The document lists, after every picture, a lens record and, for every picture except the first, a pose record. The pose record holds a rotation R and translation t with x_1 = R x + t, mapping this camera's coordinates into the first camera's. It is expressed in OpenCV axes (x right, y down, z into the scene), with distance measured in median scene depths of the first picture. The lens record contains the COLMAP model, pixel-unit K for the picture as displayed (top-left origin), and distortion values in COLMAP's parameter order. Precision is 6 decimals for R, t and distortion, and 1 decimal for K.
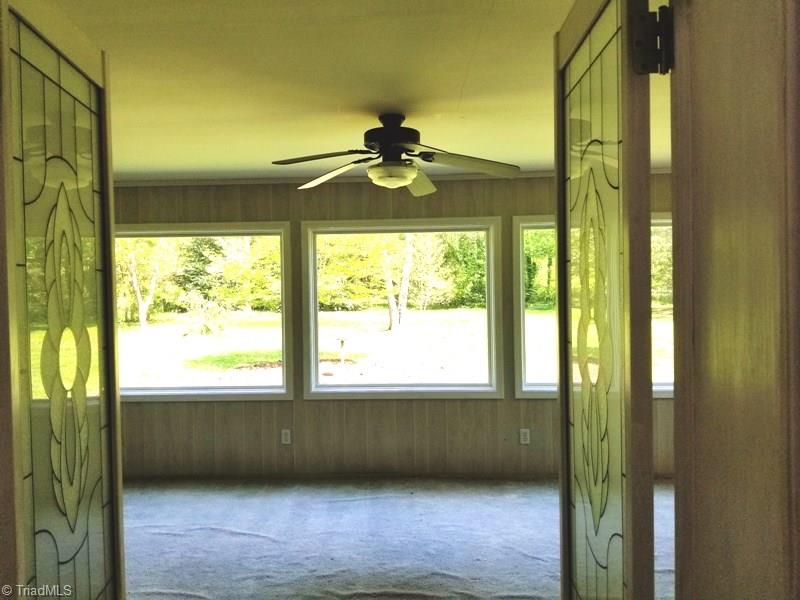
lens RADIAL K [[630.5, 0, 368.8], [0, 630.5, 297.0], [0, 0, 1]] dist [0.109814, -0.209696]
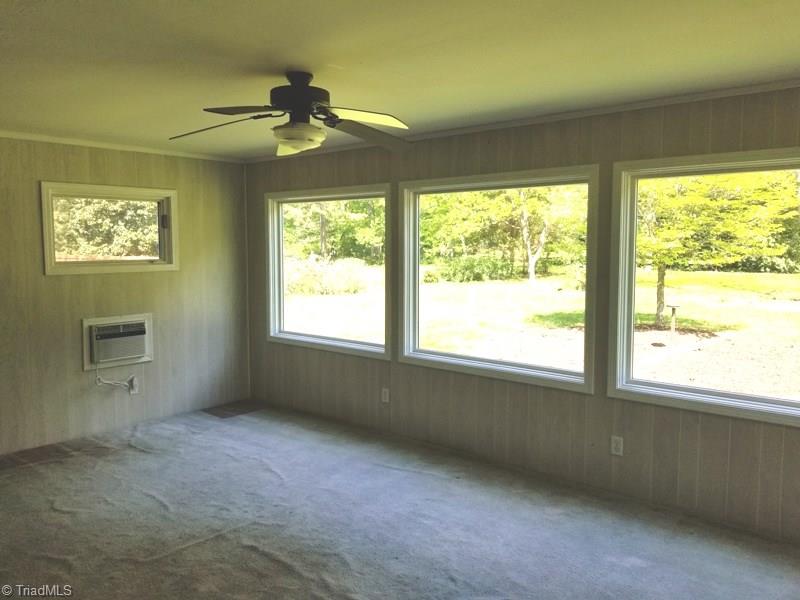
lens RADIAL K [[630.5, 0, 368.8], [0, 630.5, 297.0], [0, 0, 1]] dist [0.109814, -0.209696]
pose [[0.772358, 0.068011, -0.631536, 0.552585], [-0.012371, 0.995673, 0.092095, -0.037055], [0.635067, -0.063317, 0.769858, 0.232219]]
